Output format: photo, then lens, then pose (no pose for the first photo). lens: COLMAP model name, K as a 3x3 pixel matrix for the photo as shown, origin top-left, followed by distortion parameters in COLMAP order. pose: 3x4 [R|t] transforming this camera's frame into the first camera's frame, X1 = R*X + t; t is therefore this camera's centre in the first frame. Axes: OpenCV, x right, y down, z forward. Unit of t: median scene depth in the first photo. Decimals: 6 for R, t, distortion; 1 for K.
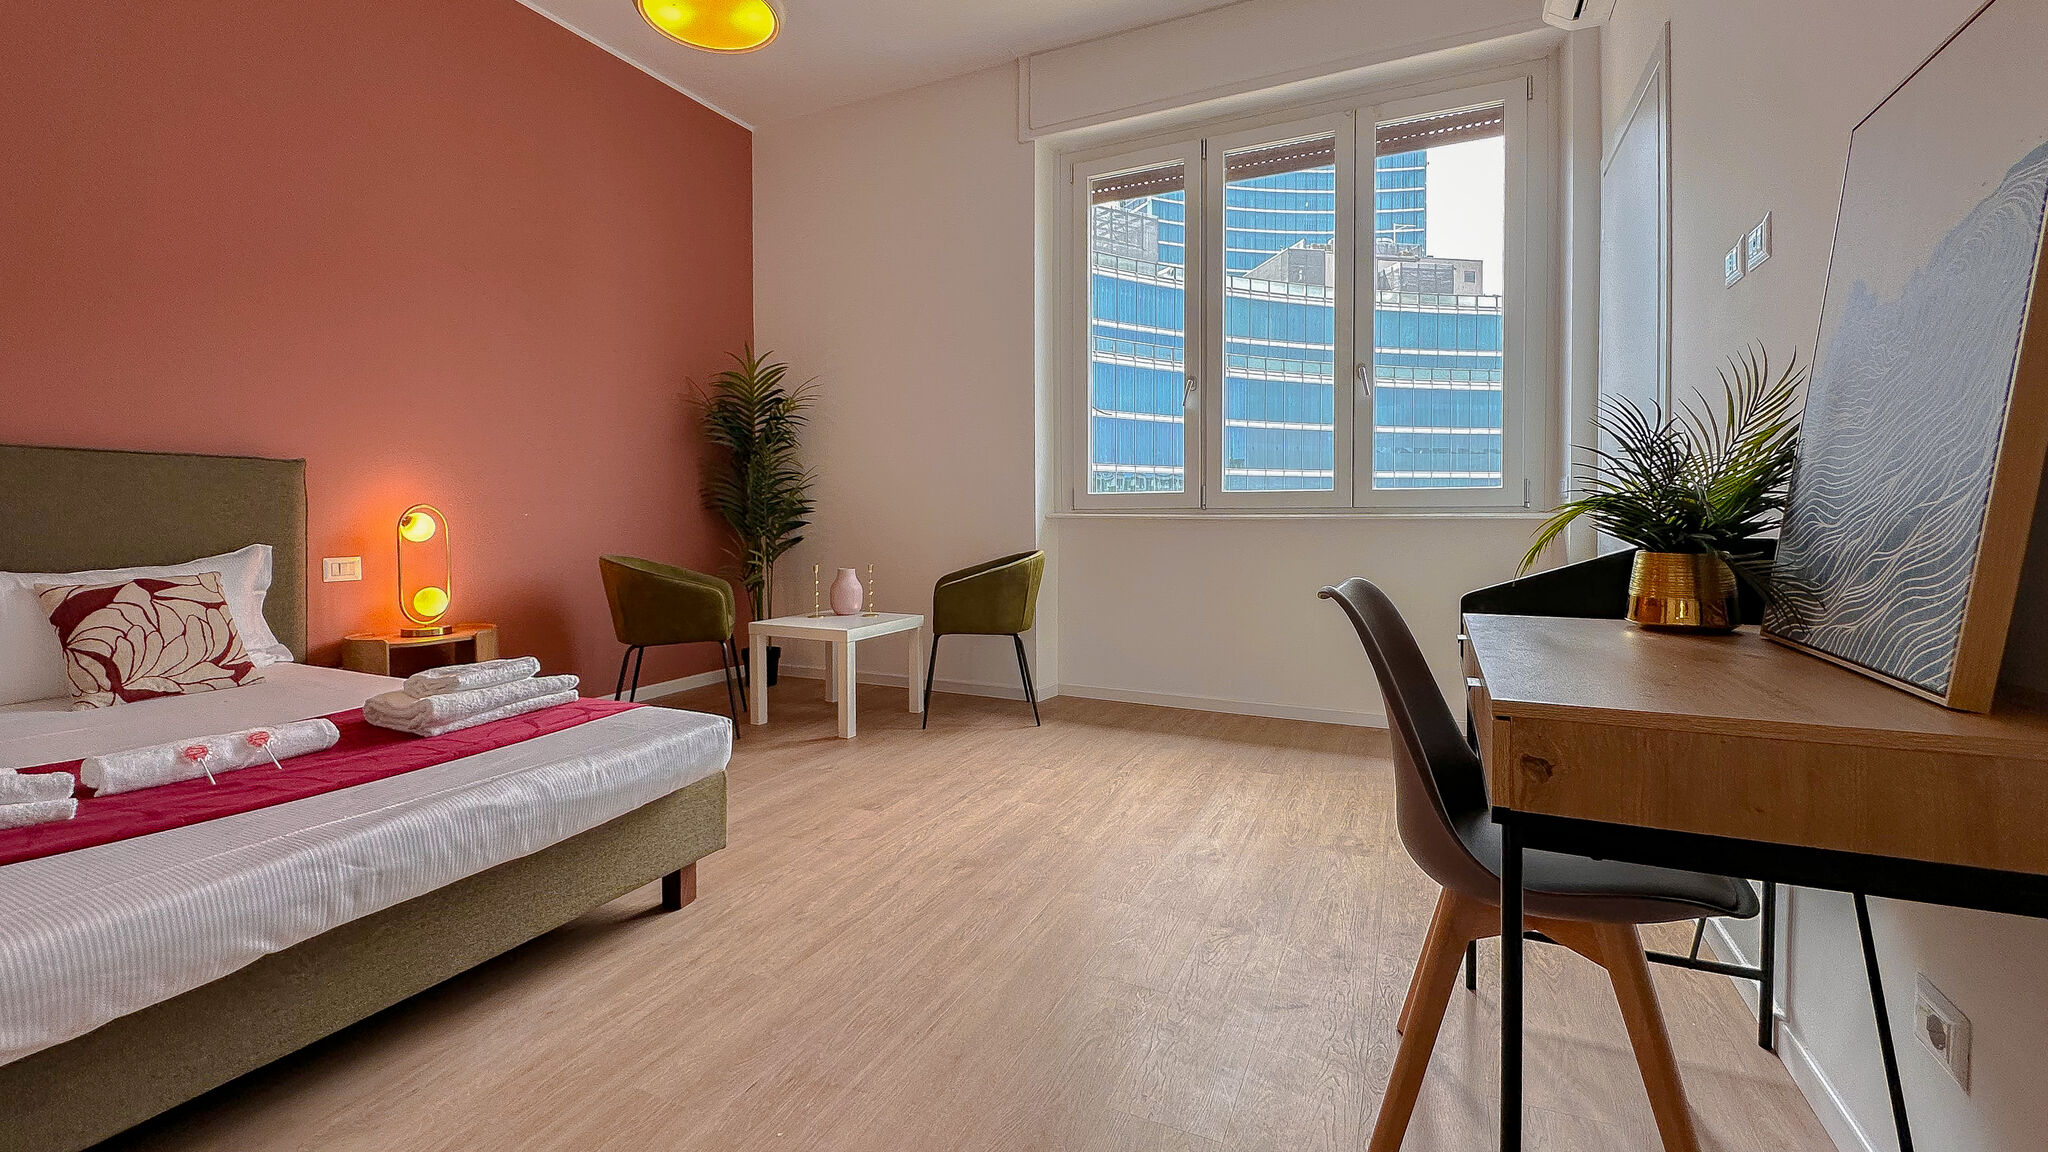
lens RADIAL K [[853.6, 0, 1024.0], [0, 853.6, 576.0], [0, 0, 1]] dist [-0.000212, -0.000021]
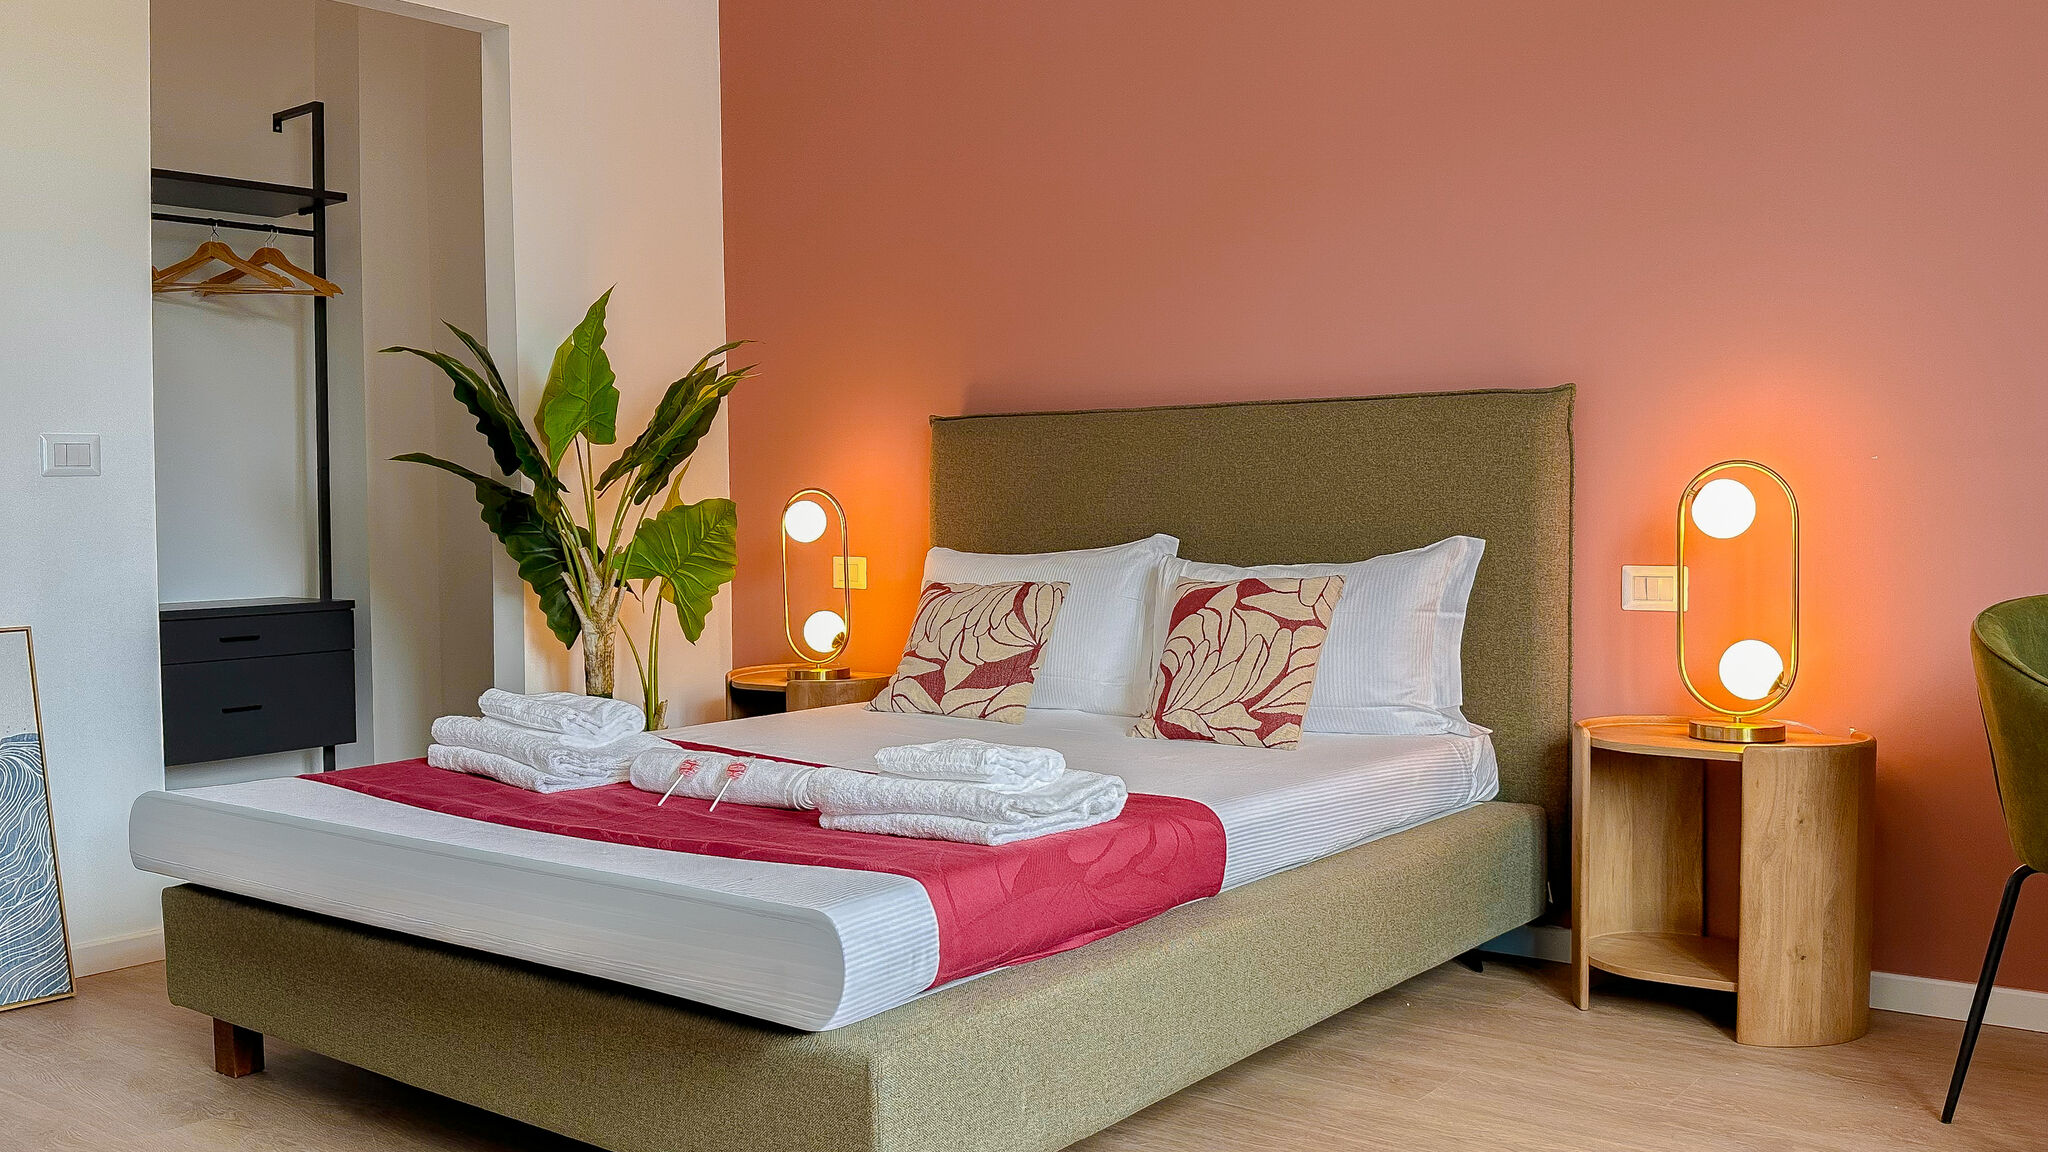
lens RADIAL K [[1823.0, 0, 1024.0], [0, 1823.0, 576.0], [0, 0, 1]] dist [0.155657, -0.360875]
pose [[-0.222068, 0.048369, -0.973831, 0.528788], [-0.056654, 0.996441, 0.062411, -0.085855], [0.973384, 0.069031, -0.218538, 1.168017]]
